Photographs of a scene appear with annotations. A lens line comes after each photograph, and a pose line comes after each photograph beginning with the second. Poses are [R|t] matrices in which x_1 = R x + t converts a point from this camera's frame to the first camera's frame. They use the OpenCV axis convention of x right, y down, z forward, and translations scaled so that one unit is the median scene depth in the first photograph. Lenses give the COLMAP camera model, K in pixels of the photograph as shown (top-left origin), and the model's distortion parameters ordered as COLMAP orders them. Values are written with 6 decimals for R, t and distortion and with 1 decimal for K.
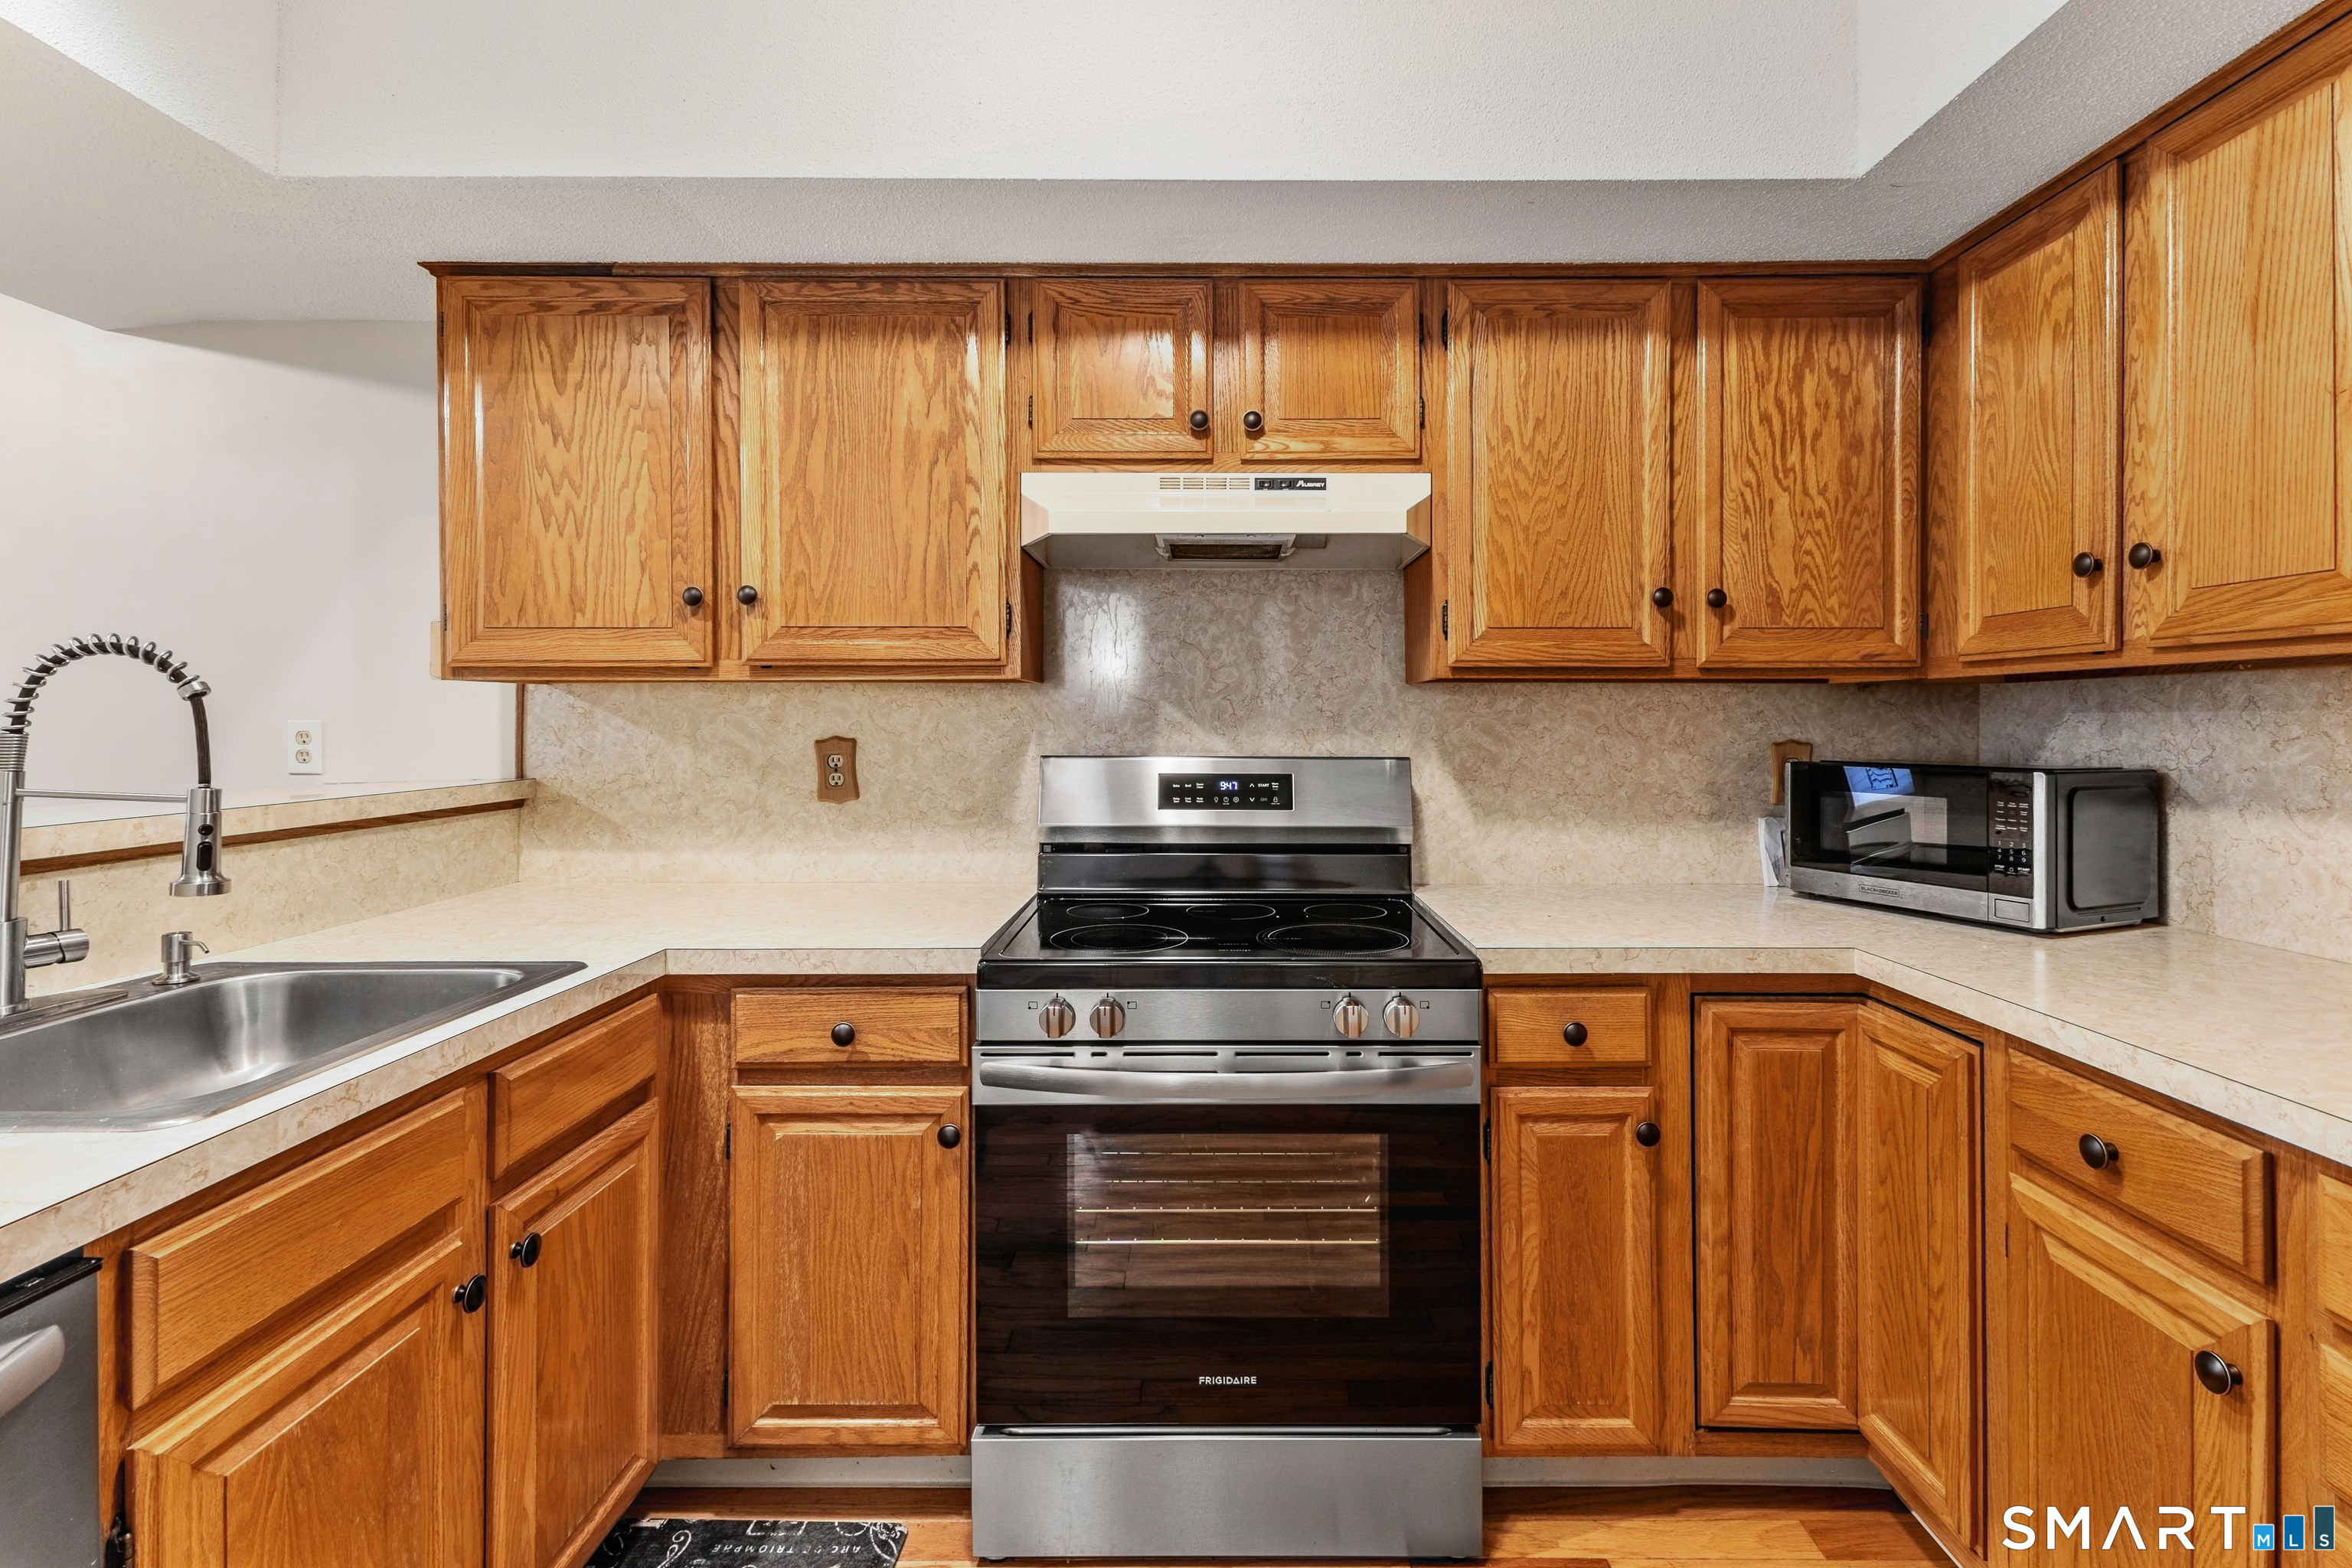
lens RADIAL K [[1180.2, 0, 1255.3], [0, 1180.2, 707.8], [0, 0, 1]] dist [0.014297, 0.000497]
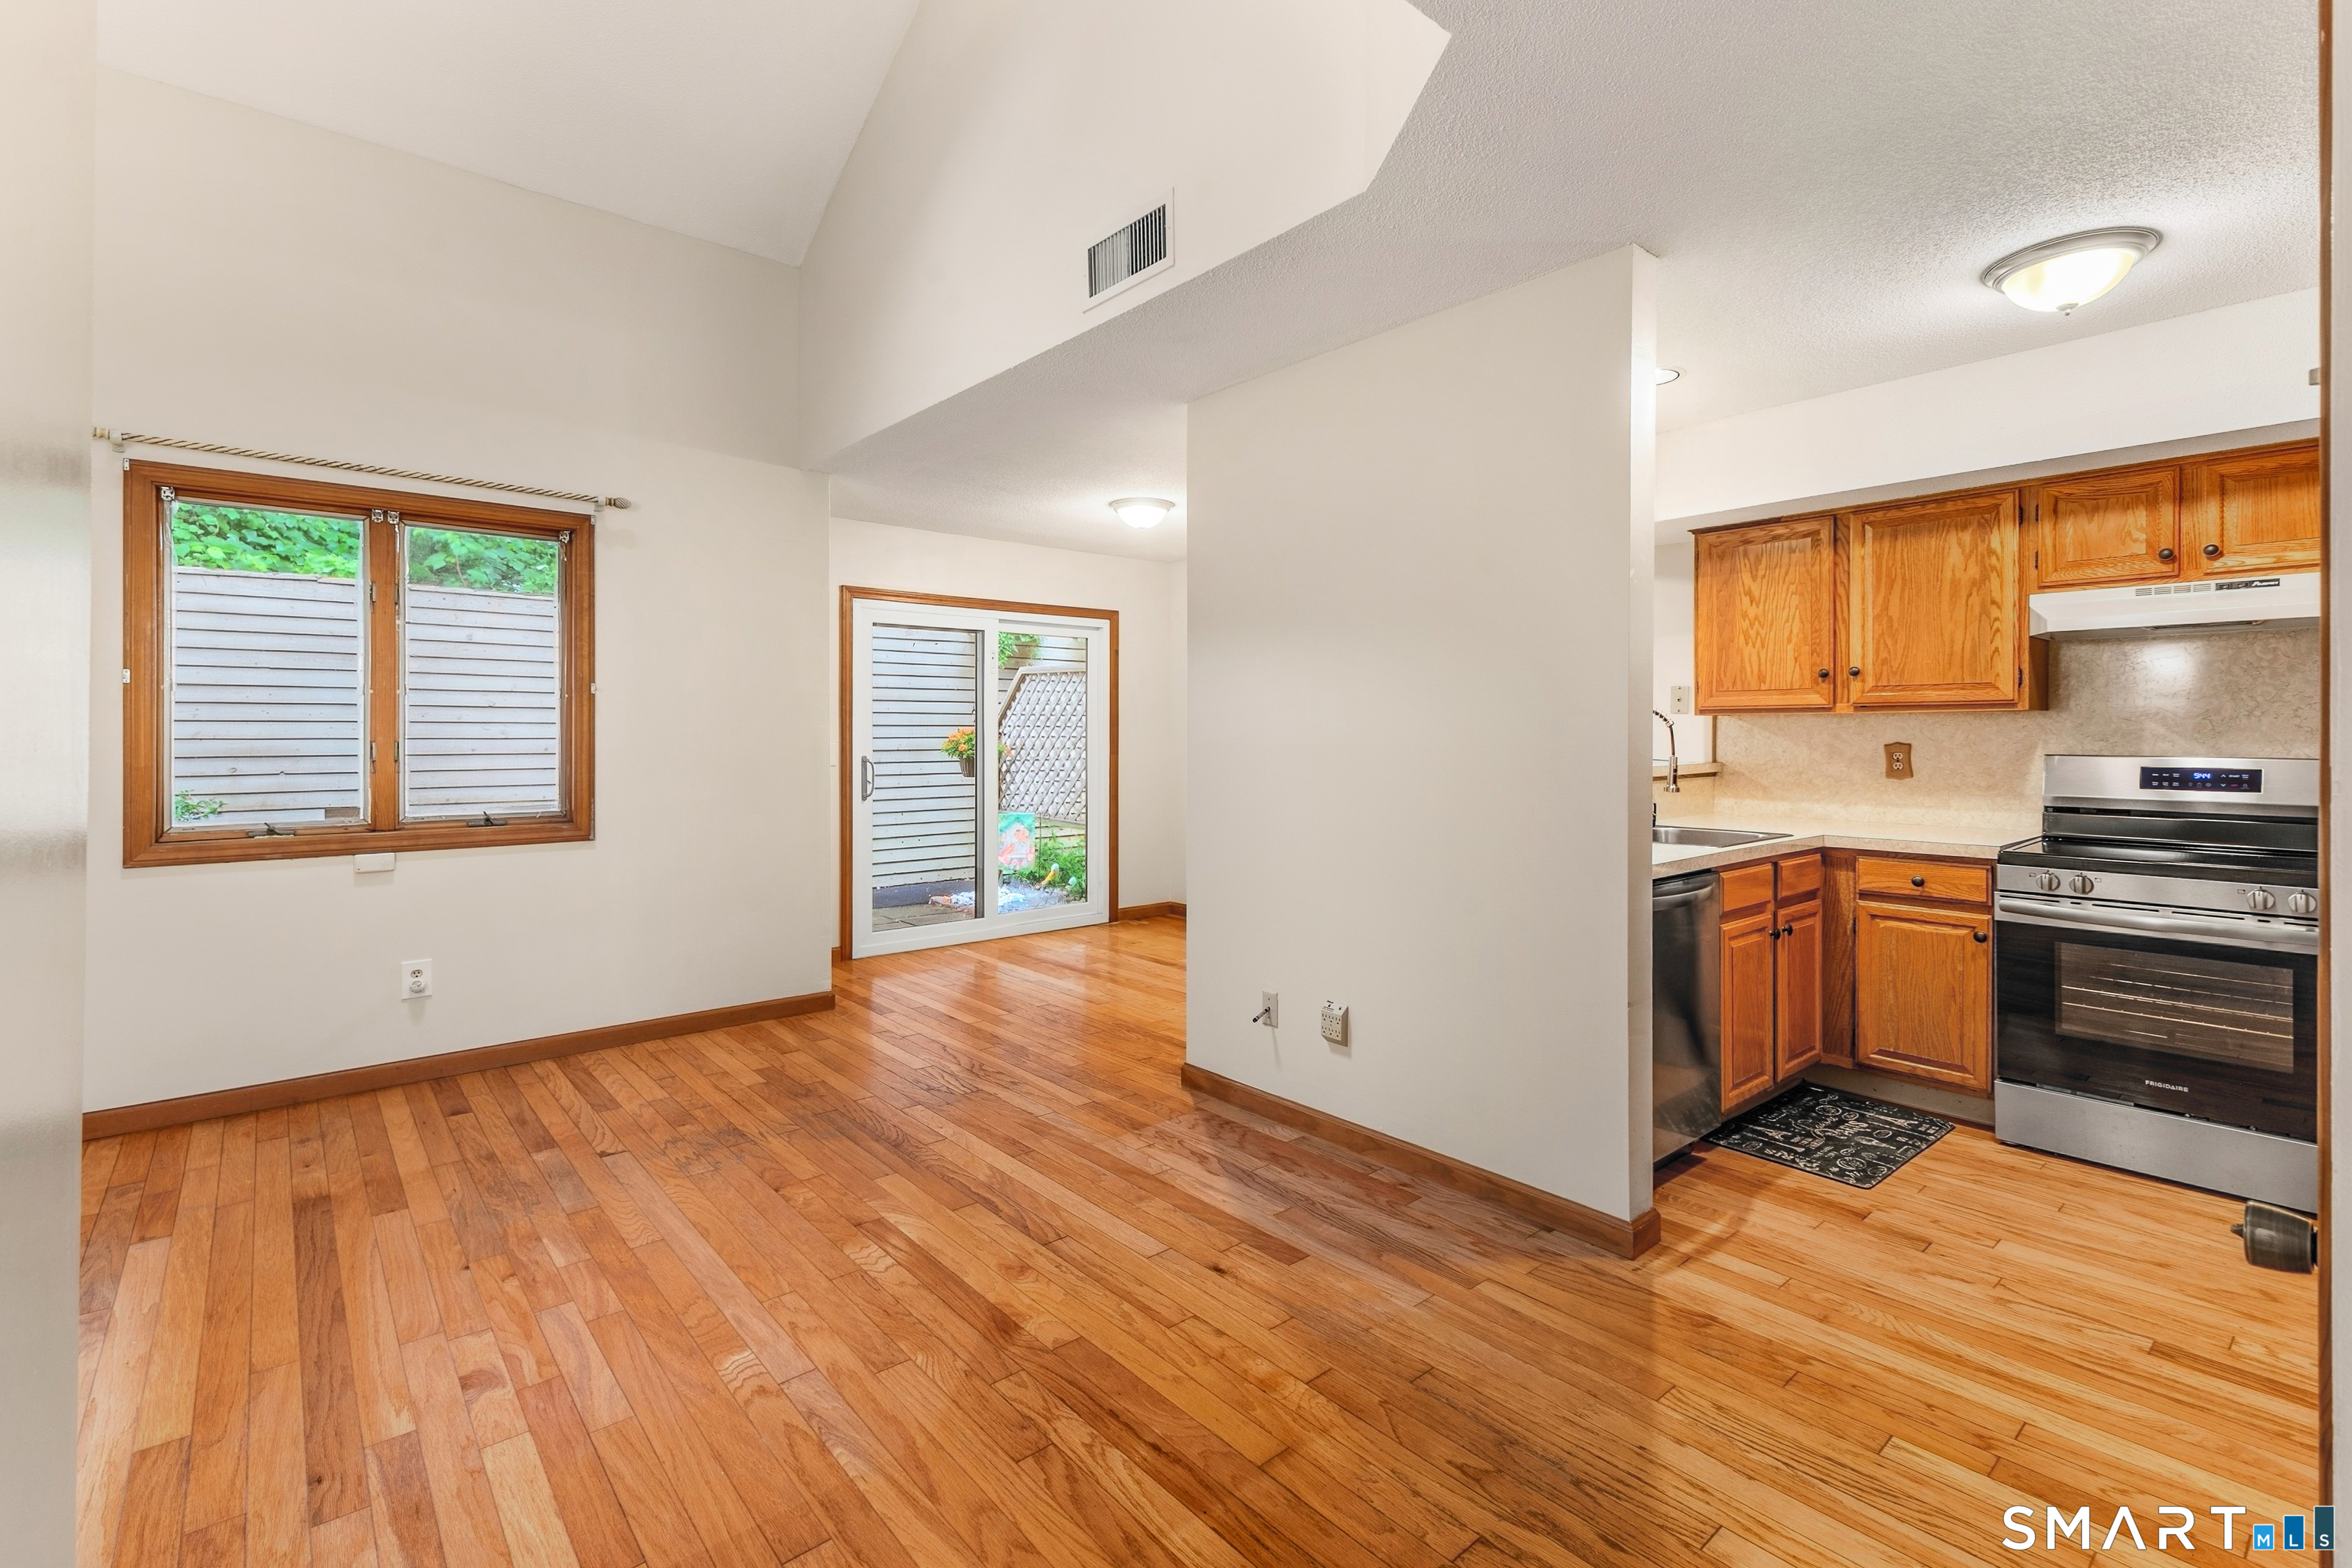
lens RADIAL K [[1039.1, 0, 1170.4], [0, 1039.1, 744.0], [0, 0, 1]] dist [0.024461, -0.007356]
pose [[0.625506, 0.008189, -0.780176, 0.238492], [0.008845, 0.999806, 0.017586, -0.013373], [0.780169, -0.017901, 0.625312, -1.035684]]
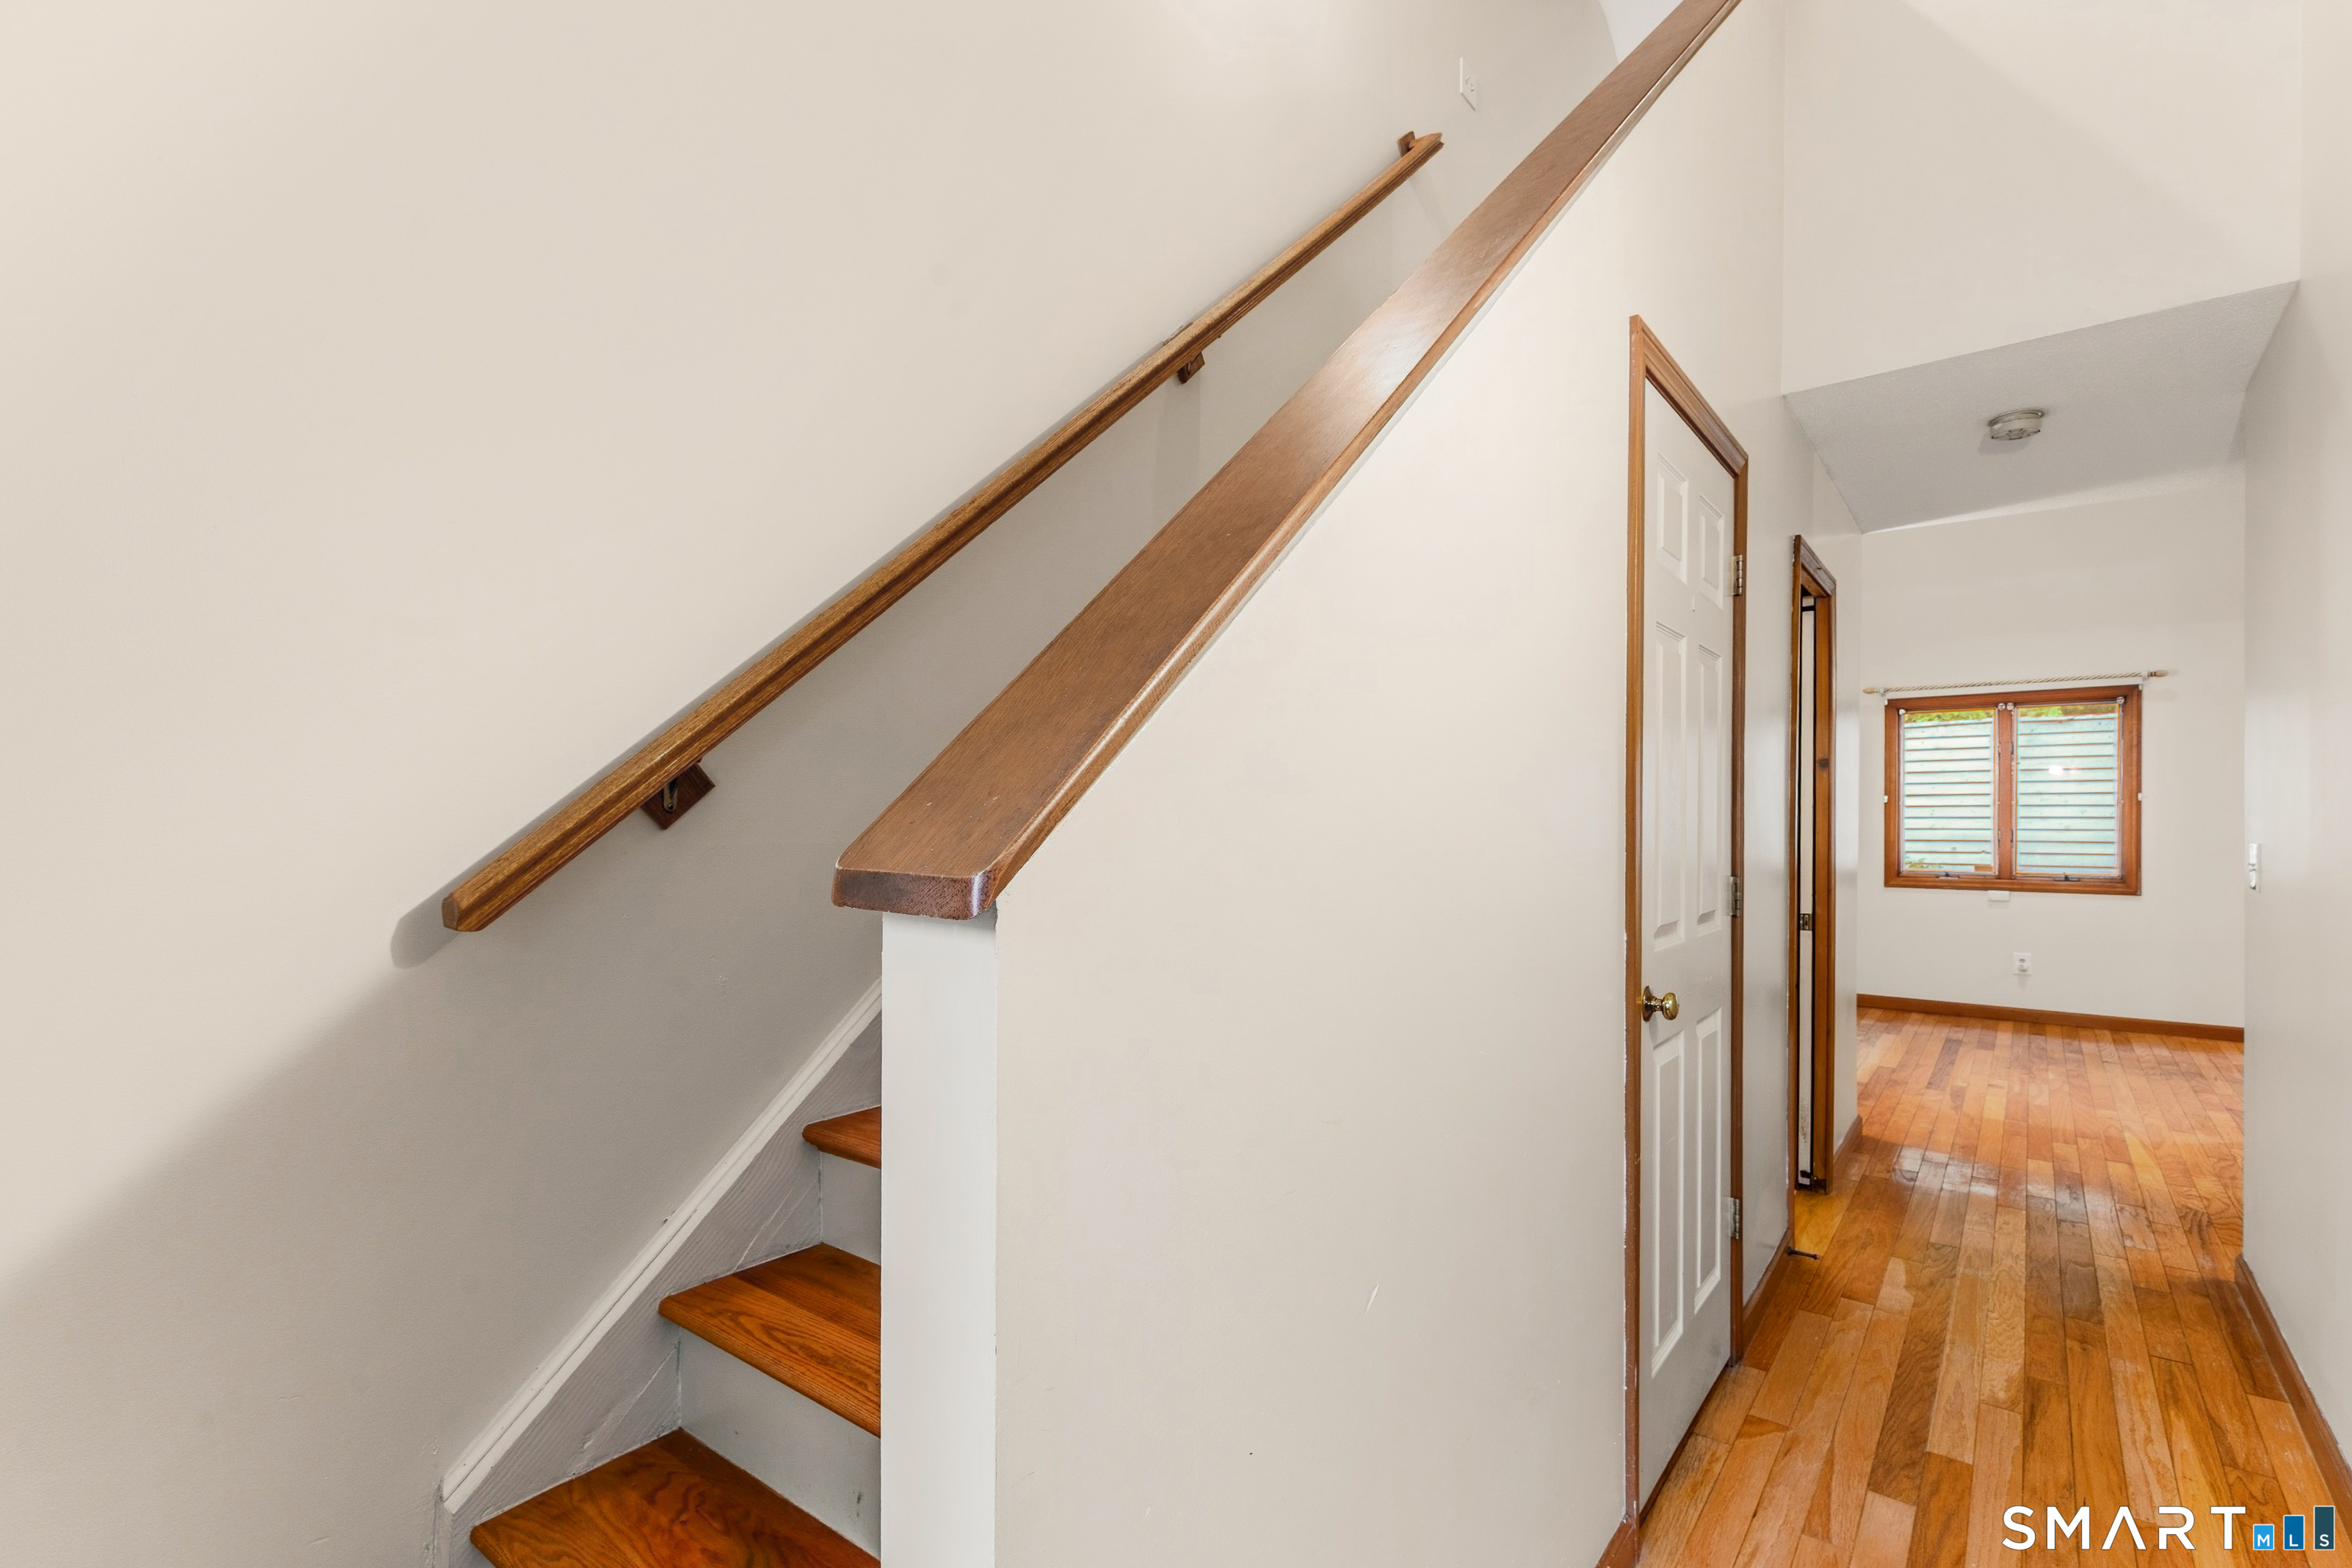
lens RADIAL K [[1069.1, 0, 1173.6], [0, 1069.1, 820.0], [0, 0, 1]] dist [0.003163, 0.000179]
pose [[-0.649750, -0.001679, -0.760146, 2.113484], [0.010026, 0.999892, -0.010779, -0.018773], [0.760082, -0.014625, -0.649663, -0.773401]]
